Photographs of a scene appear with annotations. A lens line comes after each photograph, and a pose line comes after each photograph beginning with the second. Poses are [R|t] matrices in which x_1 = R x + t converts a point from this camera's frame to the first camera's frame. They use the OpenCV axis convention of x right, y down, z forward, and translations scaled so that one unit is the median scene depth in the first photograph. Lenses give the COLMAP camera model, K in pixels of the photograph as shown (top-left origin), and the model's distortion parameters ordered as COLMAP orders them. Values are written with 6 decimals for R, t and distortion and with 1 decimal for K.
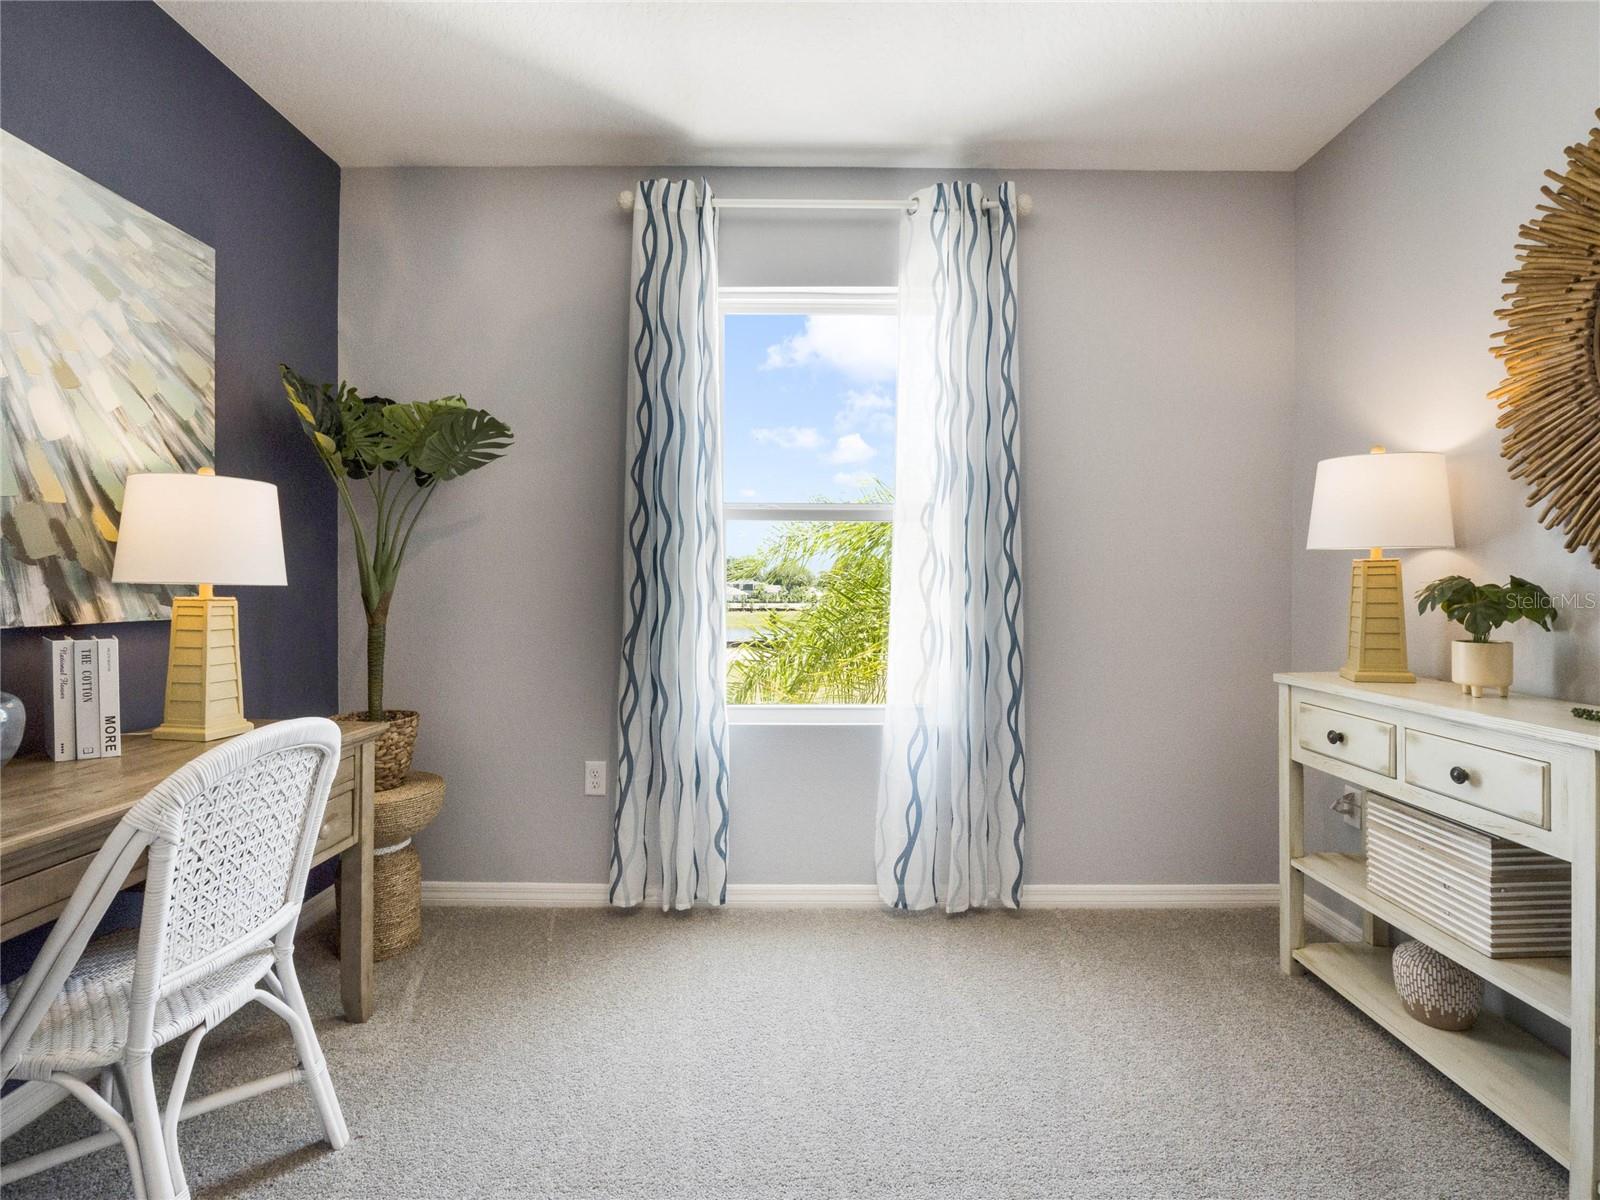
lens RADIAL K [[769.7, 0, 805.7], [0, 769.7, 592.4], [0, 0, 1]] dist [-0.019010, -0.000084]
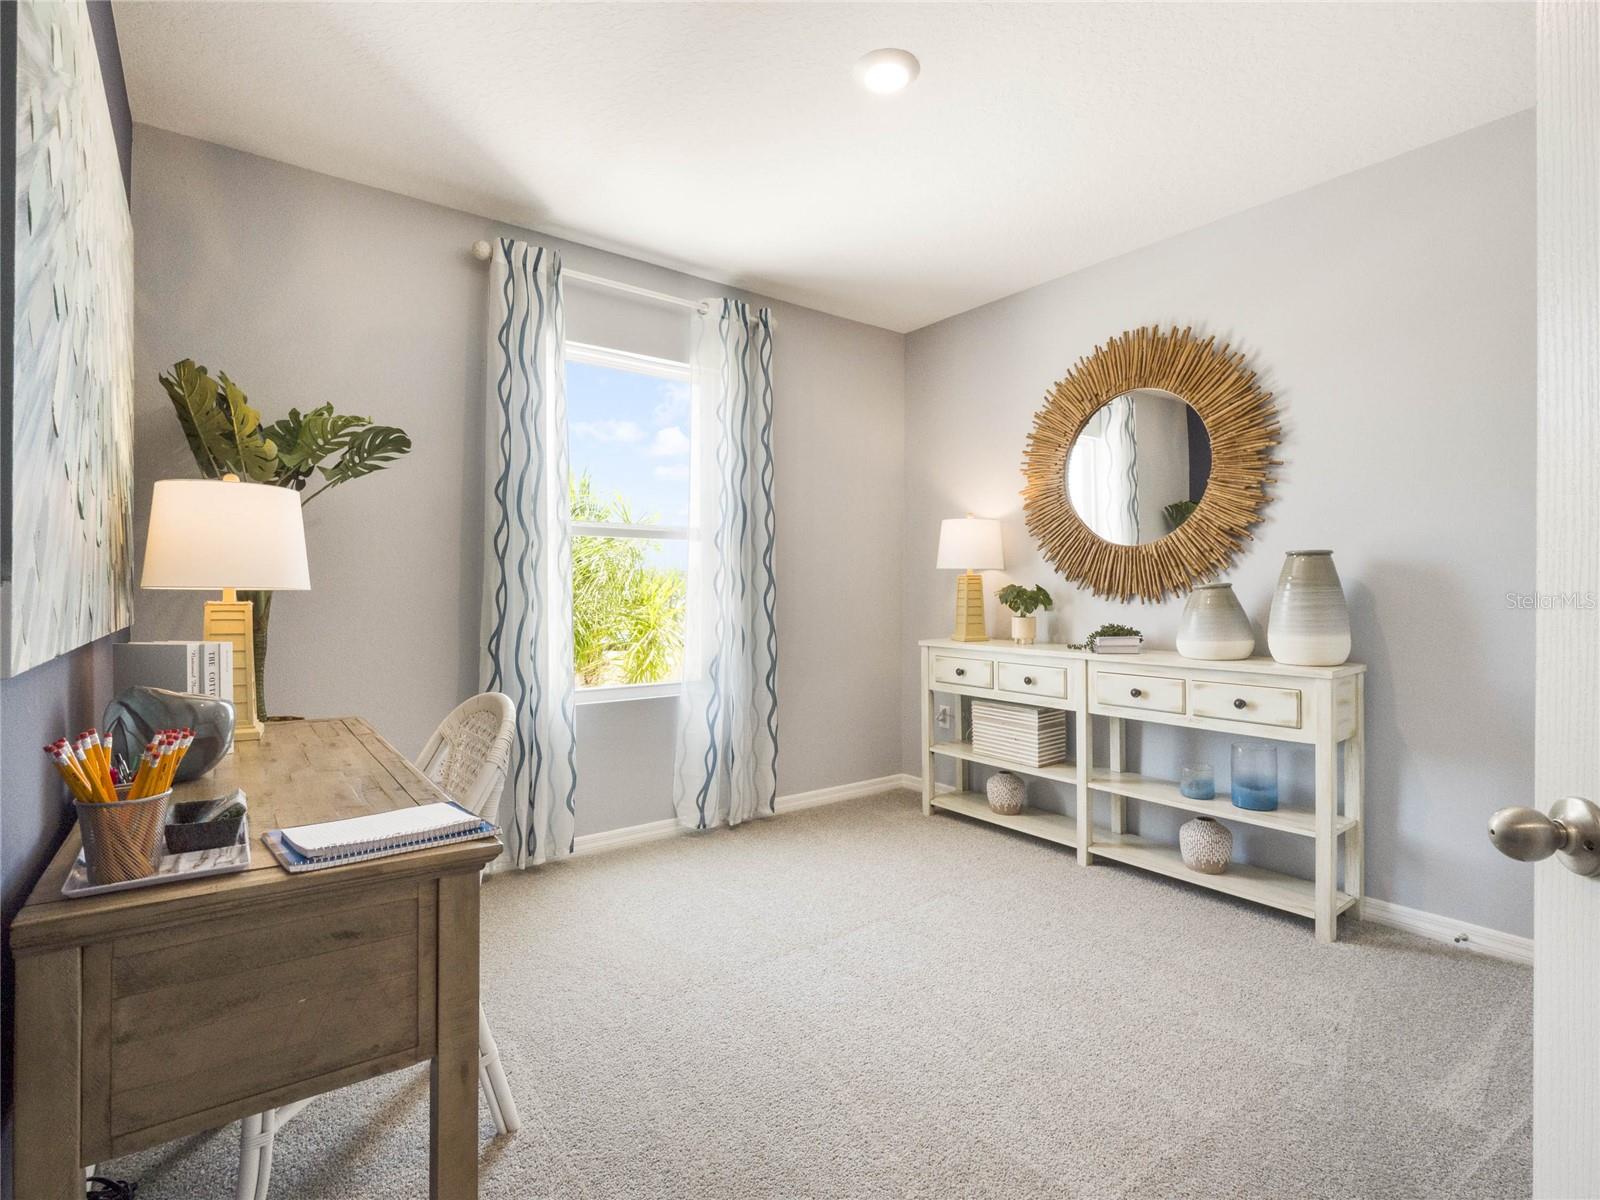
lens RADIAL K [[769.7, 0, 805.7], [0, 769.7, 592.4], [0, 0, 1]] dist [-0.019010, -0.000084]
pose [[0.796950, -0.003707, 0.604034, -0.643127], [0.005827, 0.999982, -0.001551, -0.000308], [-0.604017, 0.004756, 0.796957, -0.223046]]
